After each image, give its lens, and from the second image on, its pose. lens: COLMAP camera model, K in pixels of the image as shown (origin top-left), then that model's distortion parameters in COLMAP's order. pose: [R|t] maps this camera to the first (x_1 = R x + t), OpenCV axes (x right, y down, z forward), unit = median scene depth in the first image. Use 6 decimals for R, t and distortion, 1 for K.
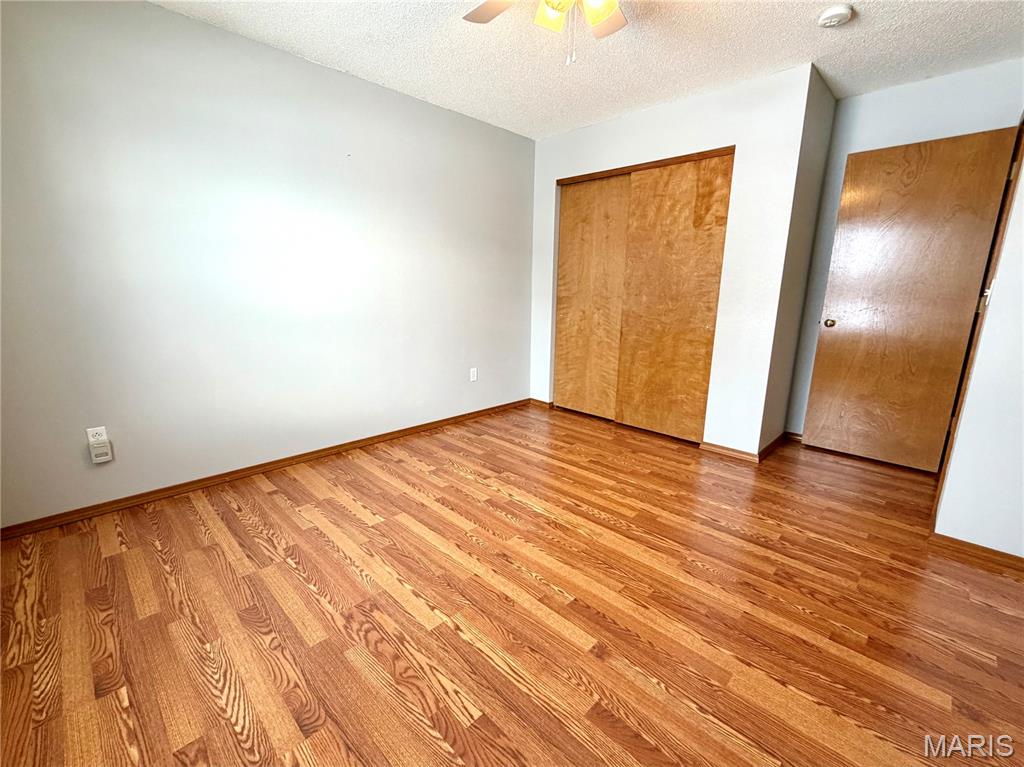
lens RADIAL K [[417.1, 0, 521.0], [0, 417.1, 382.0], [0, 0, 1]] dist [0.004512, 0.000351]
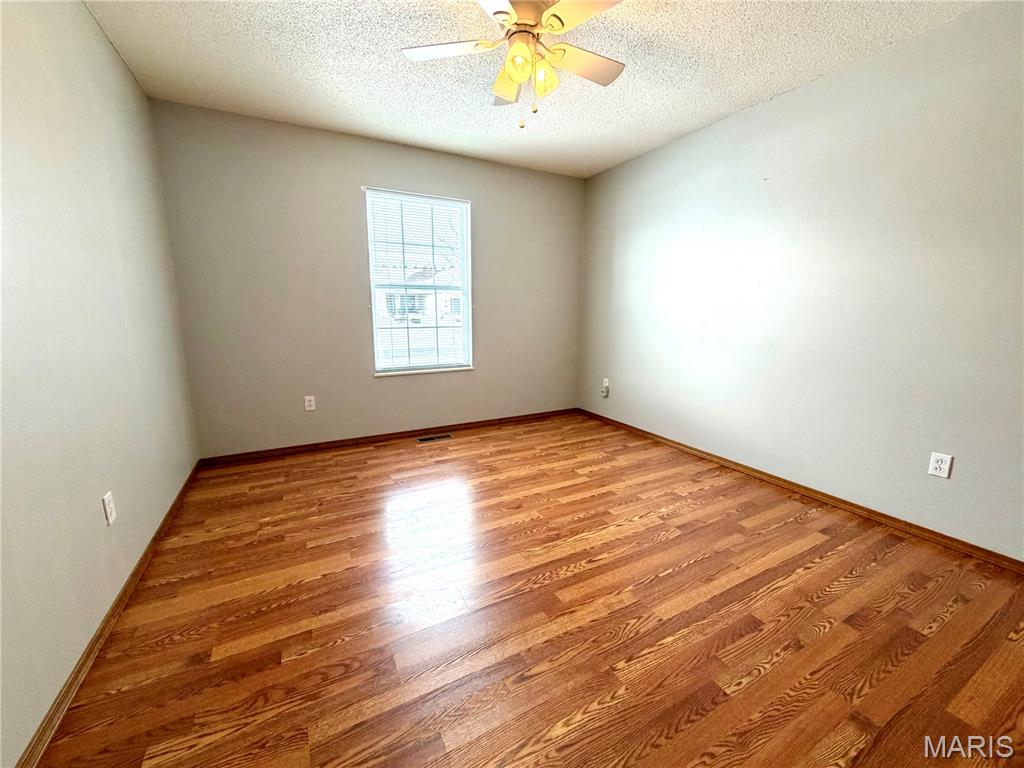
lens RADIAL K [[417.1, 0, 519.8], [0, 417.1, 378.3], [0, 0, 1]] dist [0.004512, 0.000351]
pose [[-0.271197, 0.145437, -0.951473, 0.855117], [-0.222888, 0.952161, 0.209072, -0.184310], [0.936362, 0.268771, -0.225807, 0.886974]]
